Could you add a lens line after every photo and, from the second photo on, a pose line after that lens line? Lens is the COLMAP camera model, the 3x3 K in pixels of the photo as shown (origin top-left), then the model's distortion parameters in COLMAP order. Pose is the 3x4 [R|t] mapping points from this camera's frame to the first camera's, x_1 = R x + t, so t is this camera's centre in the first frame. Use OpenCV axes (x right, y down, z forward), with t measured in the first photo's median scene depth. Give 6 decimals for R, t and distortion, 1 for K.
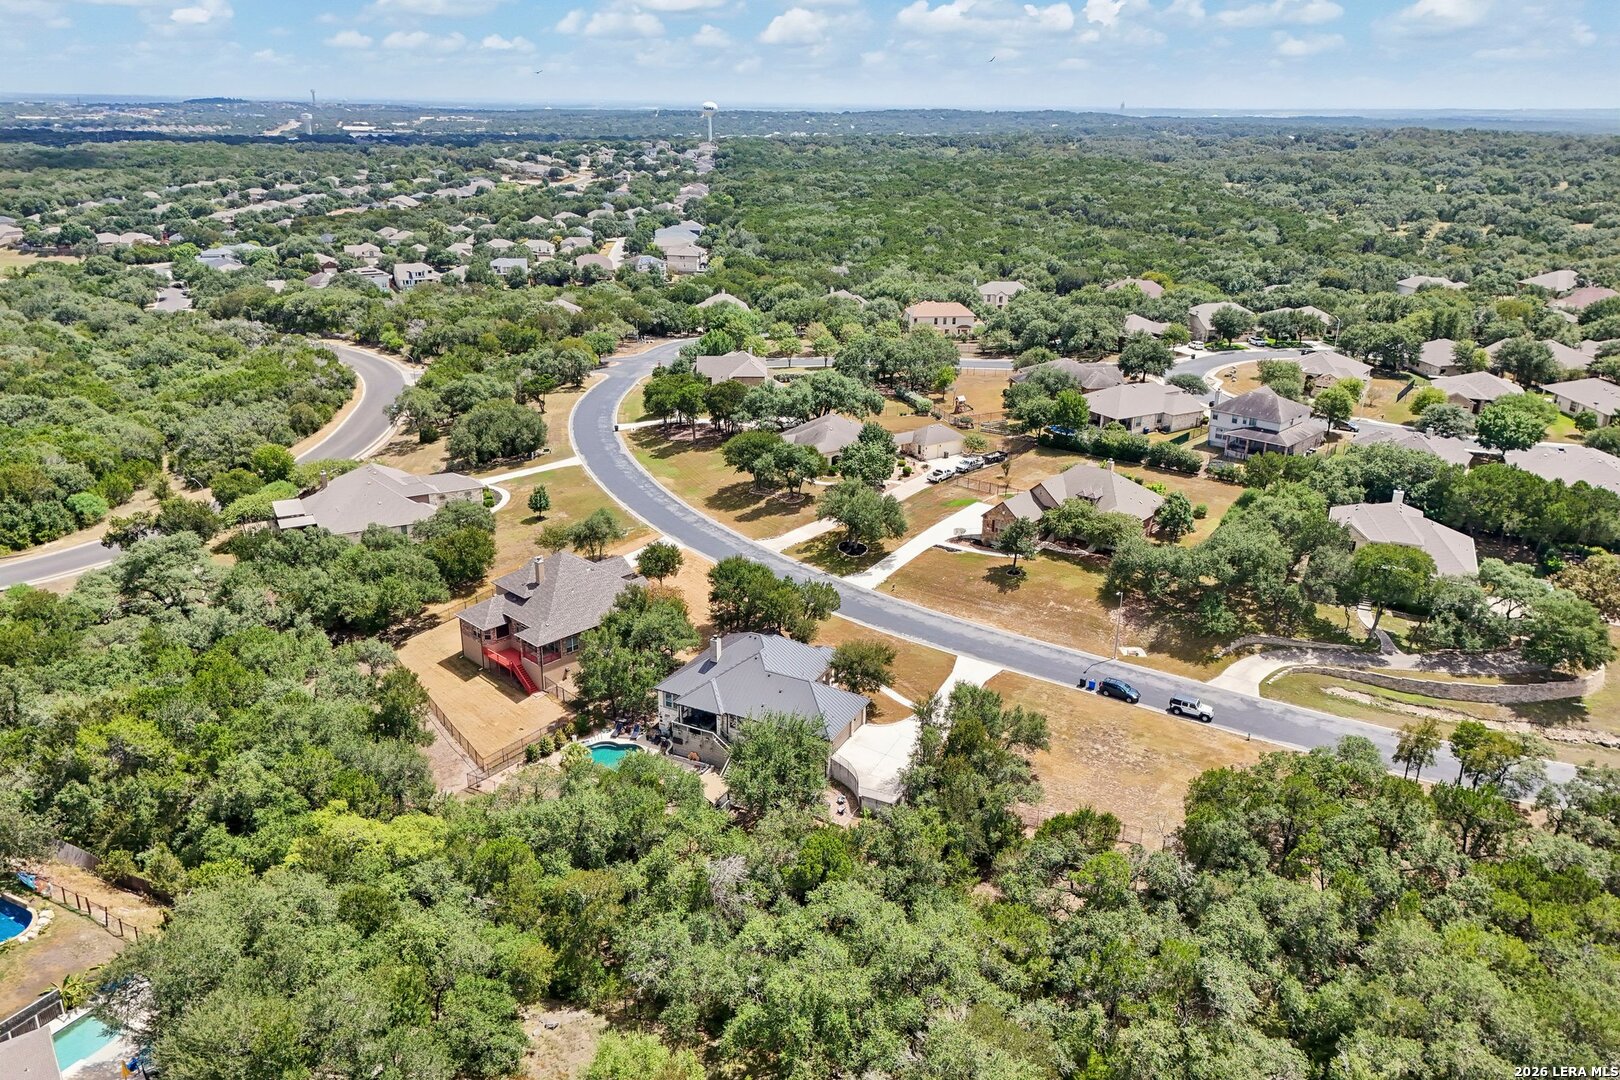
lens RADIAL K [[1192.3, 0, 810.0], [0, 1192.3, 540.0], [0, 0, 1]] dist [0.077453, -0.076067]
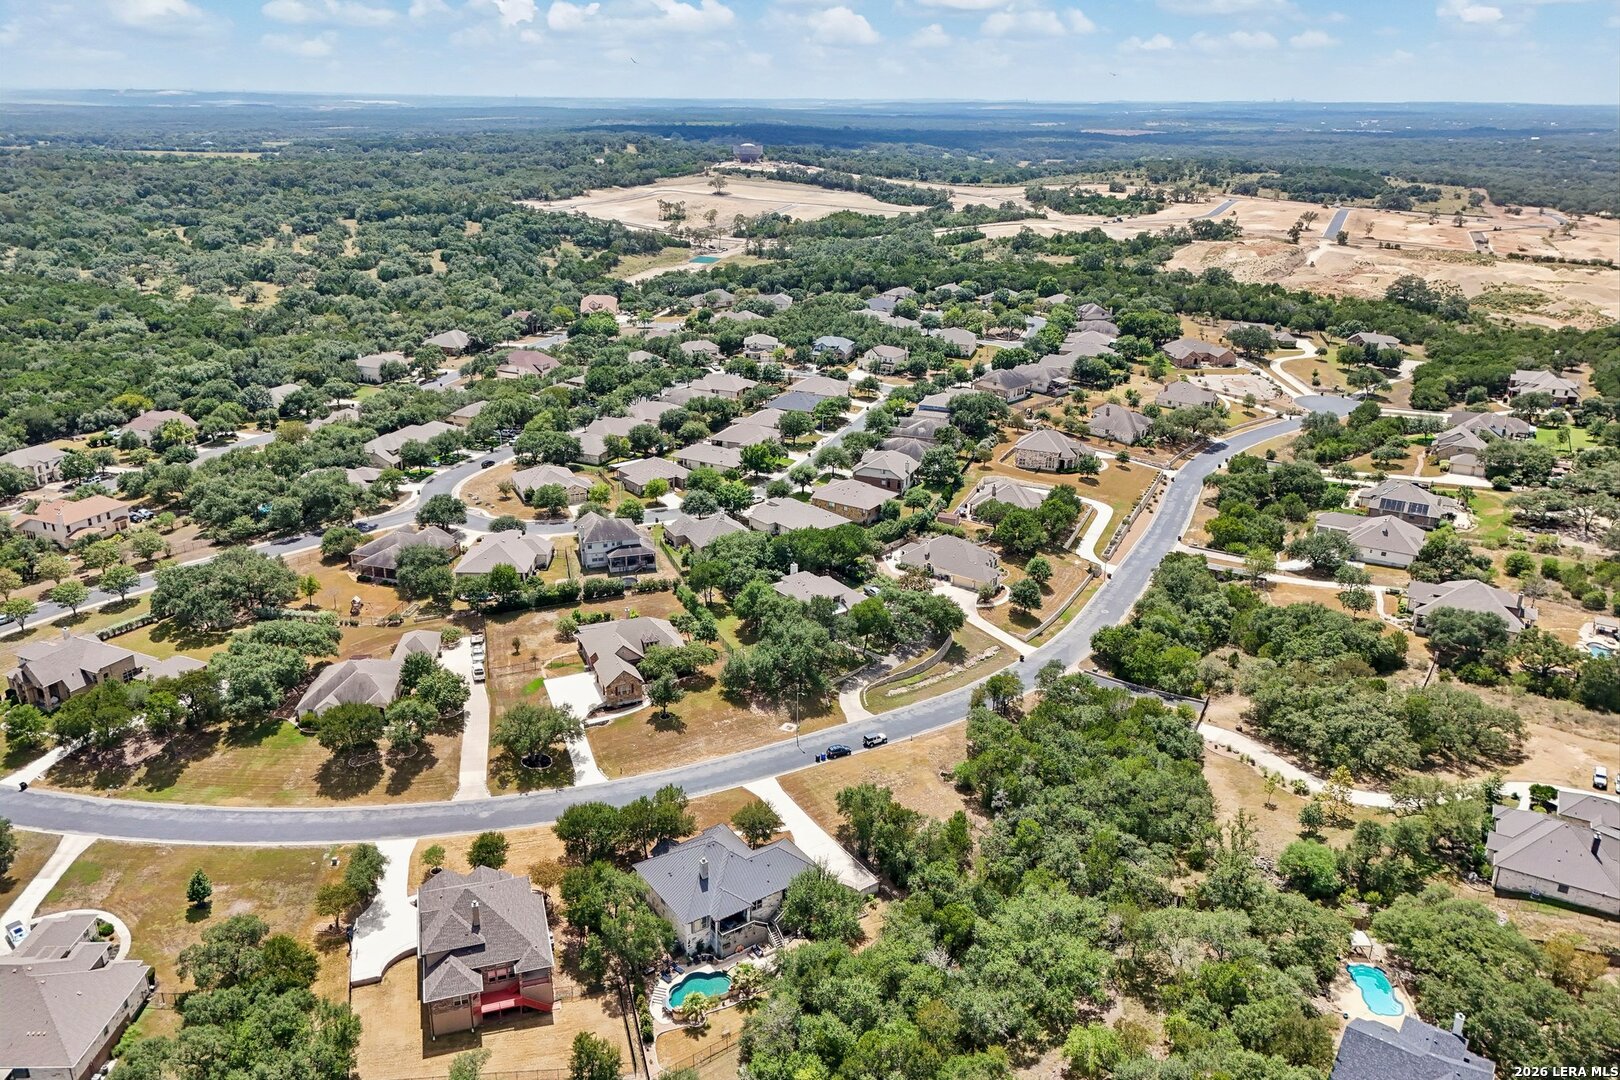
lens RADIAL K [[1192.3, 0, 810.0], [0, 1192.3, 540.0], [0, 0, 1]] dist [0.077453, -0.076067]
pose [[0.471062, -0.313347, 0.824569, -0.661778], [0.298704, 0.936217, 0.185130, -0.298587], [-0.829986, 0.159094, 0.534614, 0.117046]]
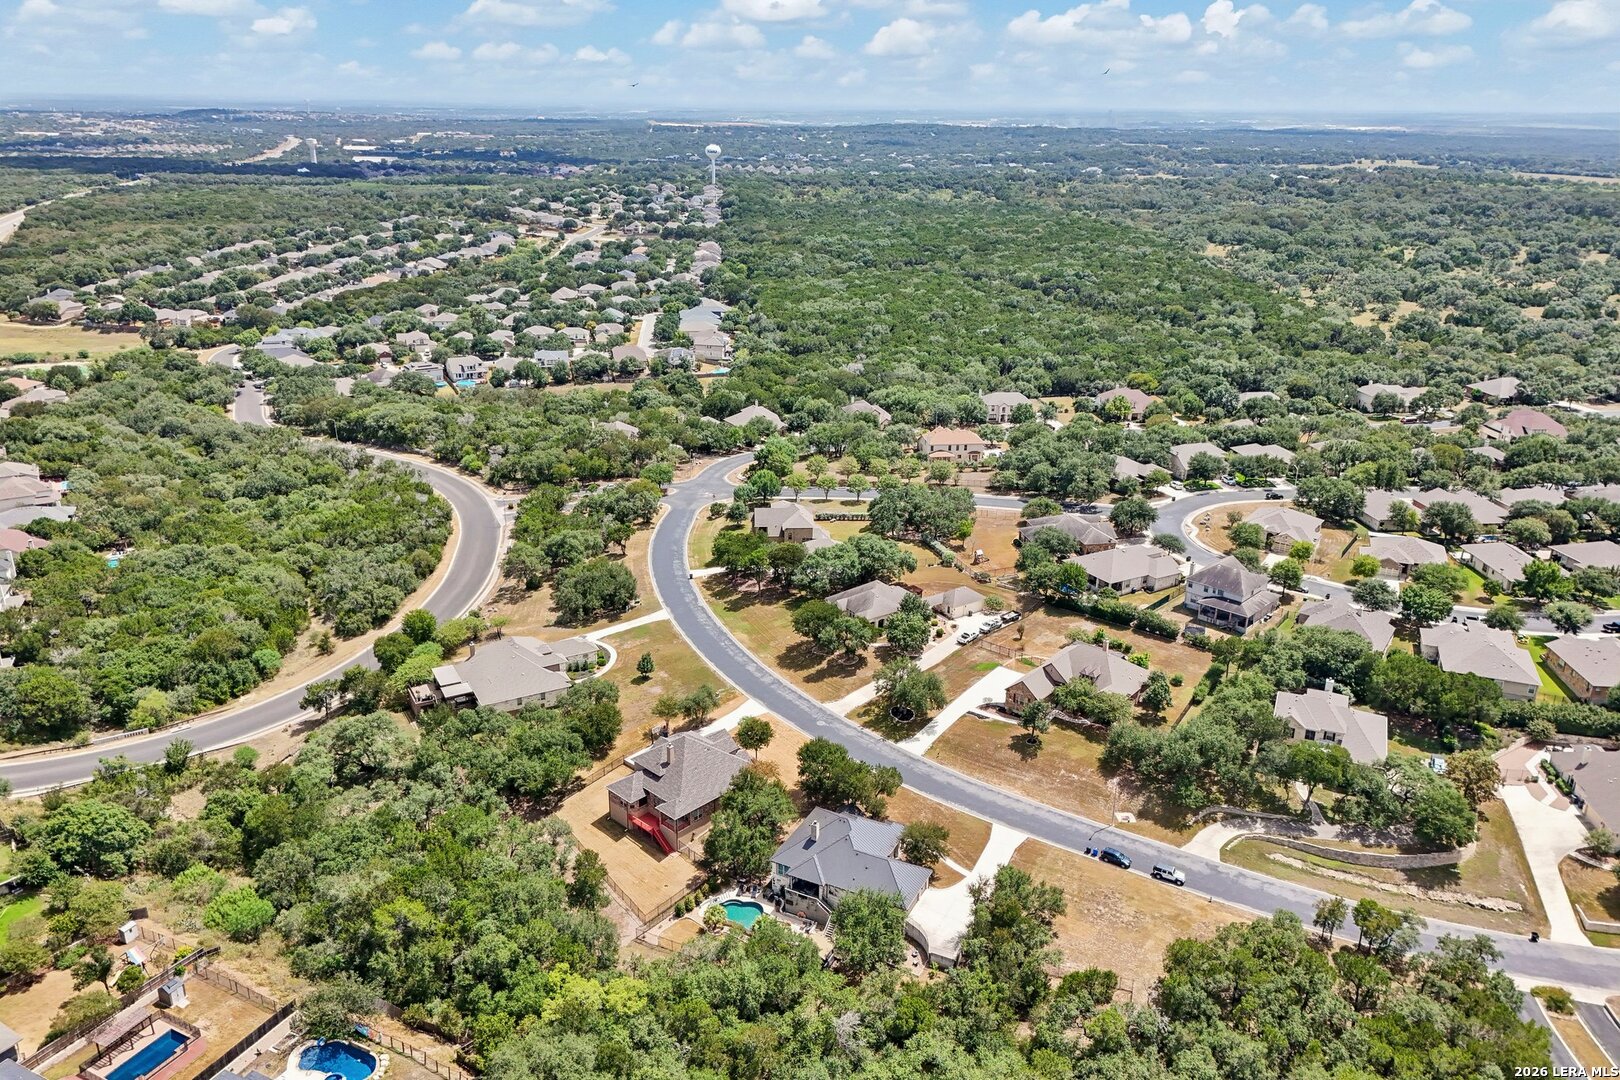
lens RADIAL K [[1192.3, 0, 810.0], [0, 1192.3, 540.0], [0, 0, 1]] dist [0.077453, -0.076067]
pose [[0.999957, -0.001716, 0.009114, -0.066366], [0.001710, 0.999998, 0.000724, -0.161748], [-0.009115, -0.000708, 0.999958, -0.237241]]
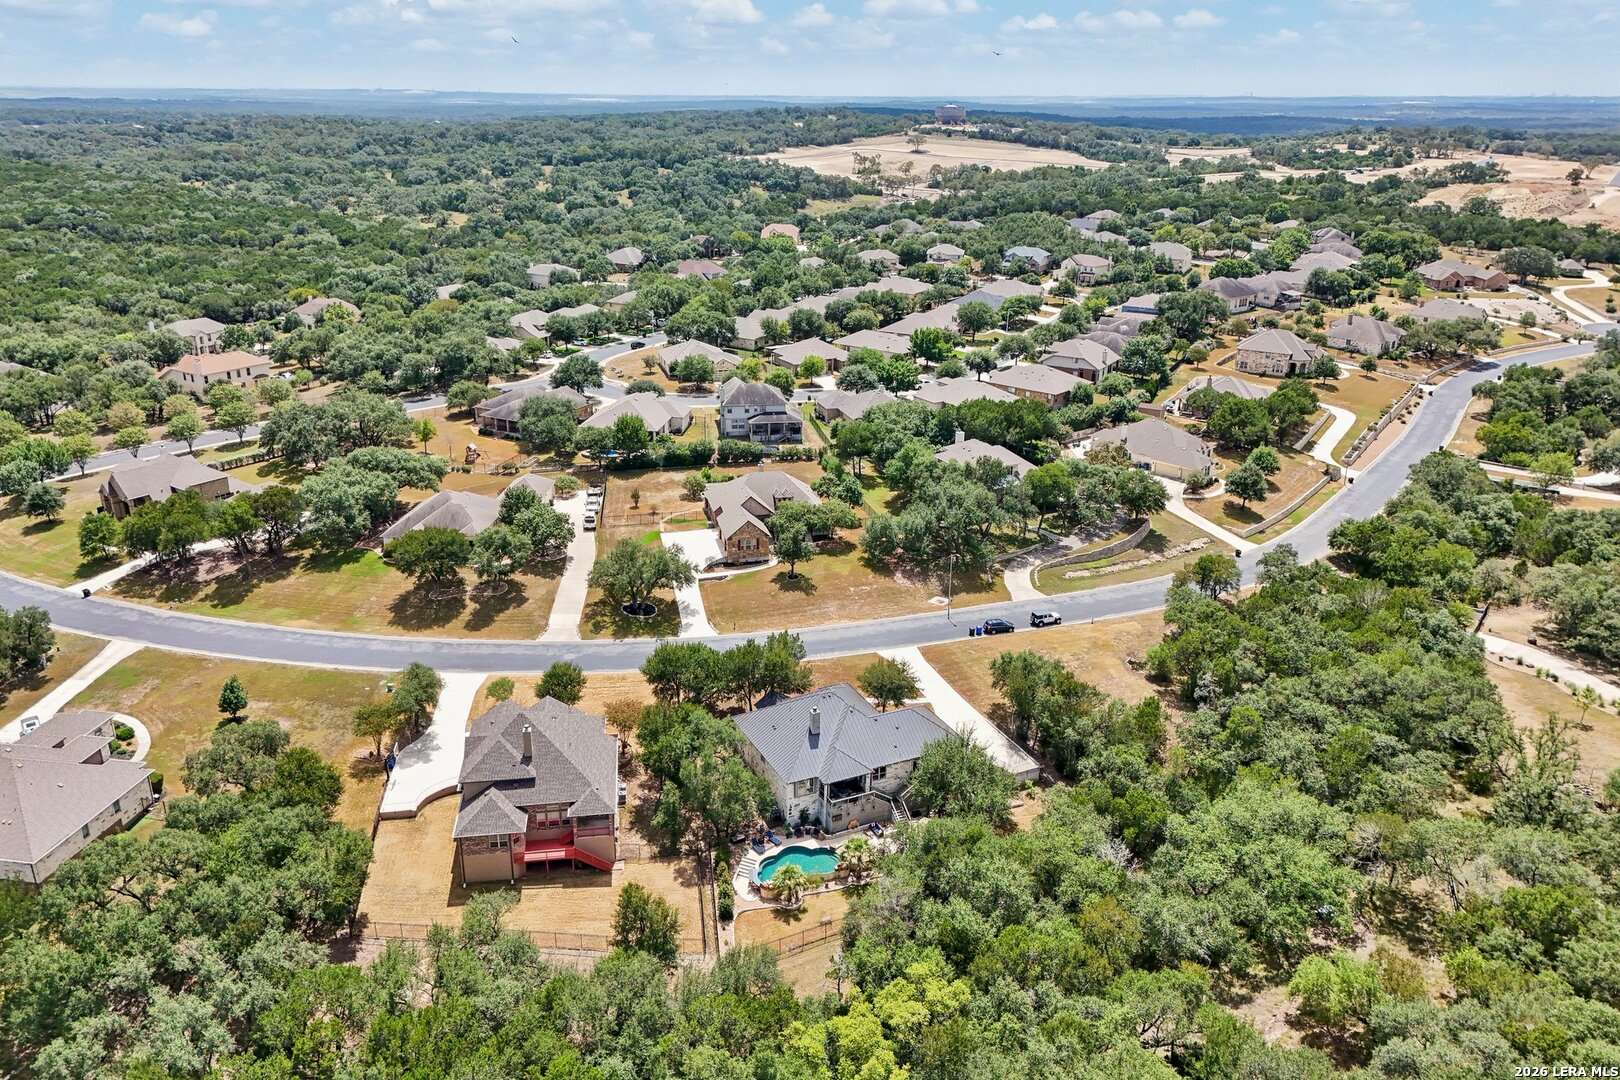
lens RADIAL K [[1192.3, 0, 810.0], [0, 1192.3, 540.0], [0, 0, 1]] dist [0.077453, -0.076067]
pose [[0.607545, -0.284064, 0.741752, -0.535454], [0.272716, 0.951693, 0.141091, -0.133710], [-0.745999, 0.116568, 0.655665, 0.224575]]
